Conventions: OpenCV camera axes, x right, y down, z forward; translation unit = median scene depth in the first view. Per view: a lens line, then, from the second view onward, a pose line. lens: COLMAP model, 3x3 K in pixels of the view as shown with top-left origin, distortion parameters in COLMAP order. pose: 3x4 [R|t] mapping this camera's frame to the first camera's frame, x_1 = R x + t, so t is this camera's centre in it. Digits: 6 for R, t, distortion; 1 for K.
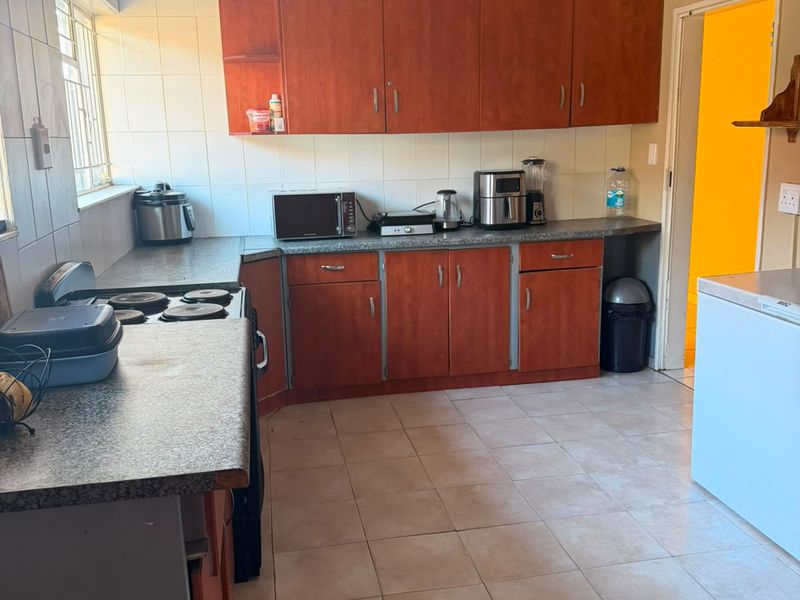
lens RADIAL K [[745.6, 0, 400.8], [0, 745.6, 310.7], [0, 0, 1]] dist [0.147242, -0.283351]
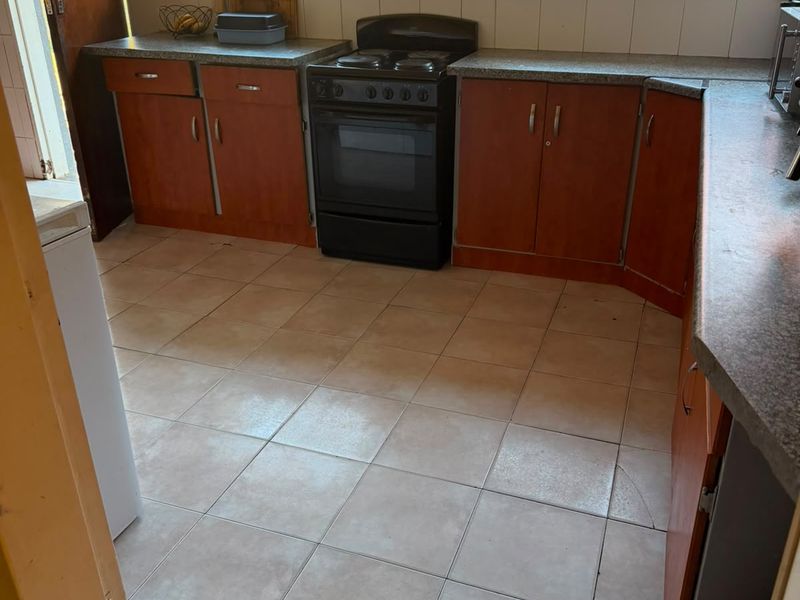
lens RADIAL K [[745.6, 0, 400.8], [0, 745.6, 310.7], [0, 0, 1]] dist [0.147242, -0.283351]
pose [[-0.527002, 0.401950, -0.748802, 0.684008], [-0.165628, 0.815615, 0.554382, -0.307511], [0.833568, 0.416184, -0.363257, 1.353723]]
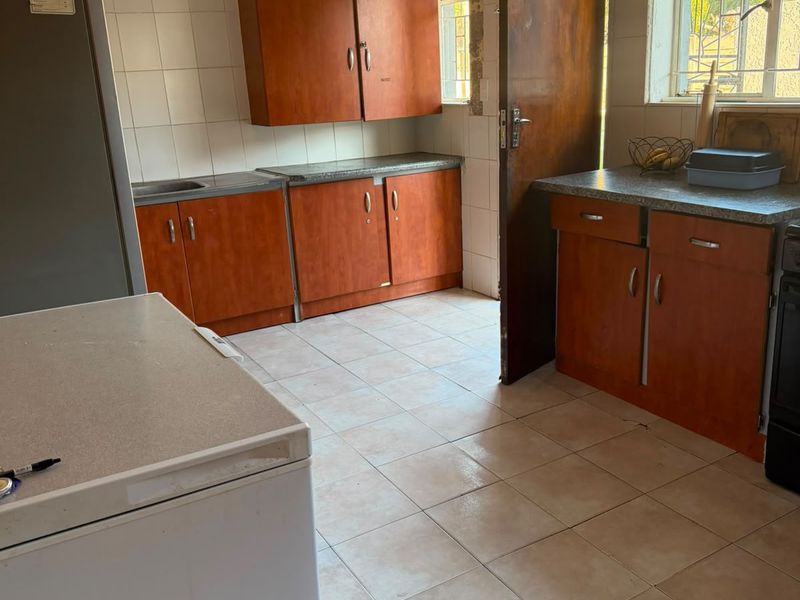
lens RADIAL K [[745.8, 0, 400.0], [0, 745.8, 300.0], [0, 0, 1]] dist [0.173679, -0.372344]
pose [[-0.941108, 0.161339, -0.297129, 0.434276], [-0.004026, 0.873394, 0.486998, -0.284679], [0.338083, 0.459514, -0.821308, 1.250353]]
